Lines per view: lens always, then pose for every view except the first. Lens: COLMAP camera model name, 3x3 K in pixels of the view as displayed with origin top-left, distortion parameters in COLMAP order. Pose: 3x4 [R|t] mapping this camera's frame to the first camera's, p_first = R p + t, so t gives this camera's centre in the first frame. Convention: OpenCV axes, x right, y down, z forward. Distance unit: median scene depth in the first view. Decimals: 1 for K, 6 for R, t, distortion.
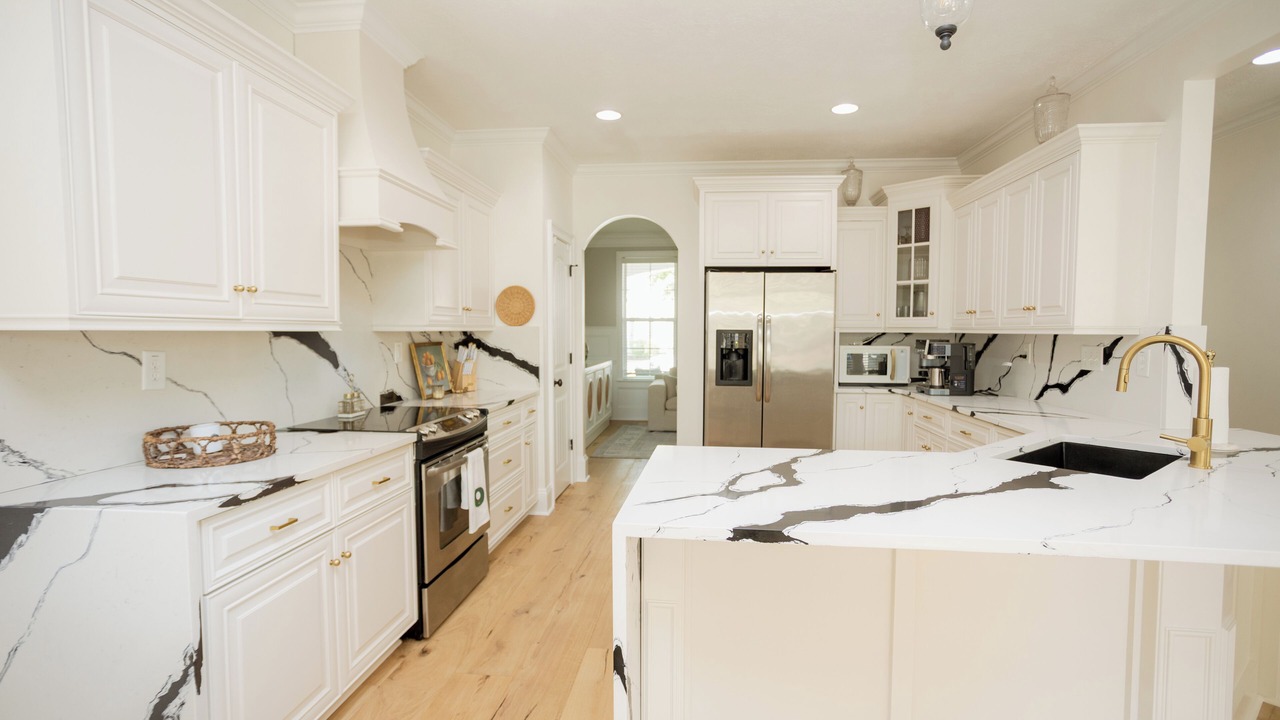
lens RADIAL K [[618.0, 0, 640.3], [0, 618.0, 355.4], [0, 0, 1]] dist [0.005475, 0.001594]
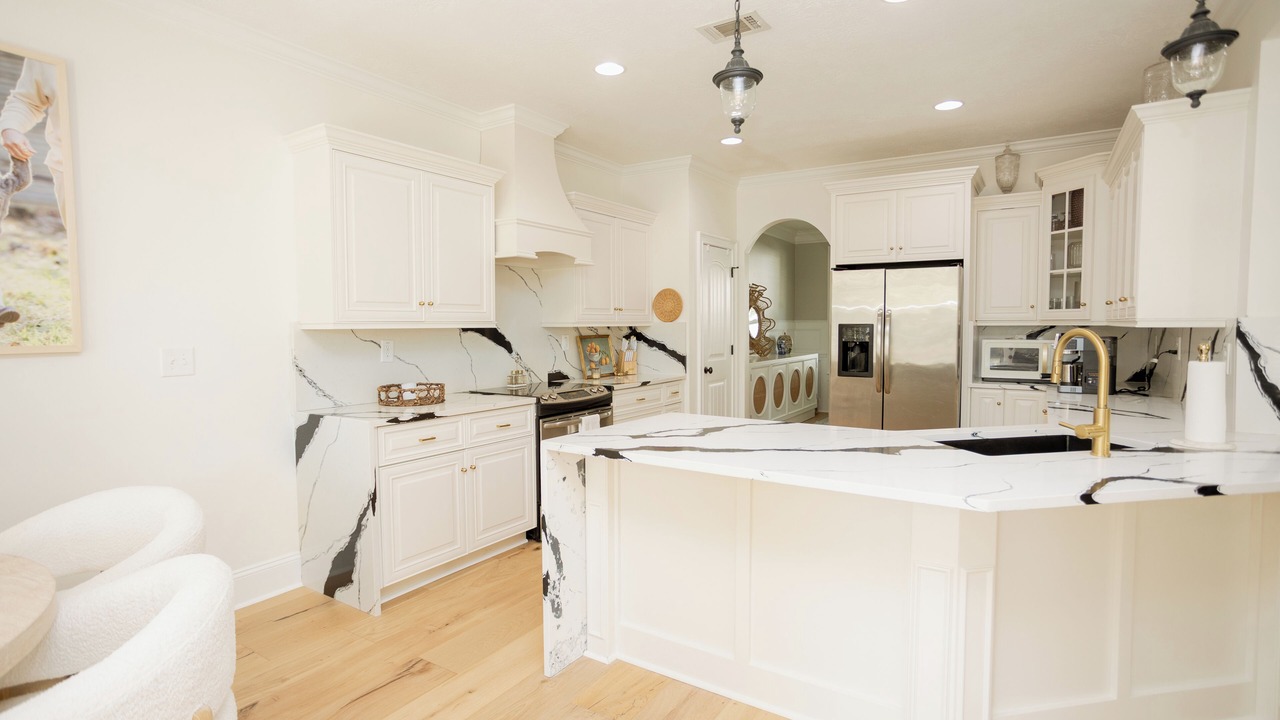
lens RADIAL K [[638.3, 0, 640.6], [0, 638.3, 351.5], [0, 0, 1]] dist [0.001478, 0.000605]
pose [[0.897381, 0.012398, -0.441082, 0.306638], [-0.010934, 0.999923, 0.005861, 0.003341], [0.441121, -0.000437, 0.897447, -0.142848]]
